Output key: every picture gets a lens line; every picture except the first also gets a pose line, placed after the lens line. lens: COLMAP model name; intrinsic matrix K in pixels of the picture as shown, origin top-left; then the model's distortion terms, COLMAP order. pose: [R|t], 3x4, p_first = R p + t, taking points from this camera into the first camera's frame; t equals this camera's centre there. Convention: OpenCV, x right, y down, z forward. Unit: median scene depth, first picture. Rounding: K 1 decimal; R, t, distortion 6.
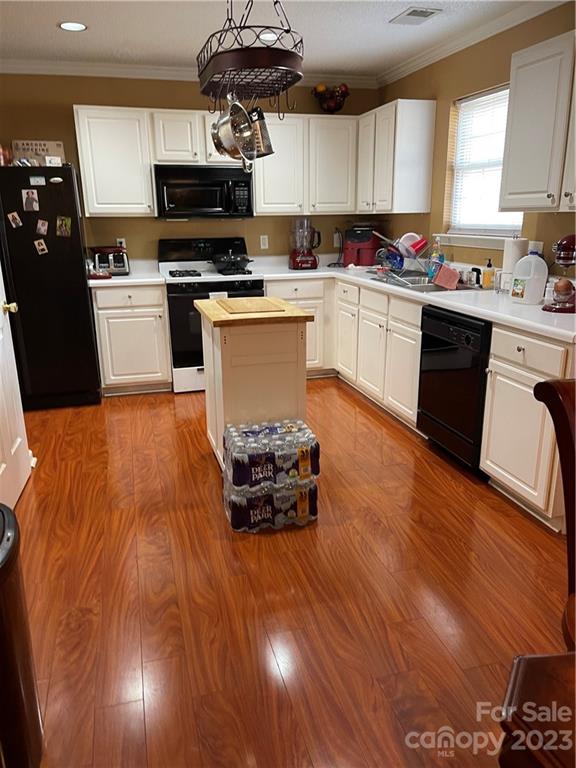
lens RADIAL K [[575.0, 0, 286.1], [0, 575.0, 384.4], [0, 0, 1]] dist [0.015322, -0.005060]
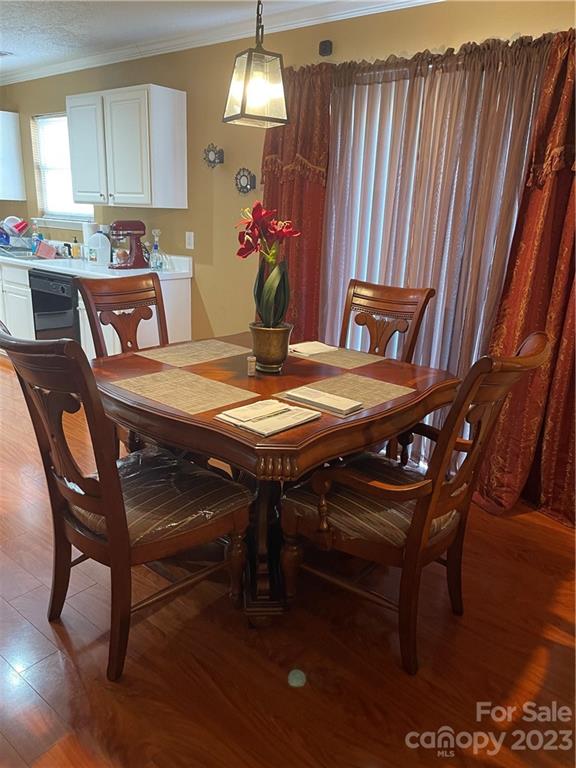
lens RADIAL K [[575.0, 0, 287.8], [0, 575.0, 388.0], [0, 0, 1]] dist [0.015322, -0.005060]
pose [[0.809443, -0.129006, 0.572852, -0.081028], [0.116955, 0.991441, 0.058014, 0.128101], [-0.575434, 0.020039, 0.817603, -0.446152]]
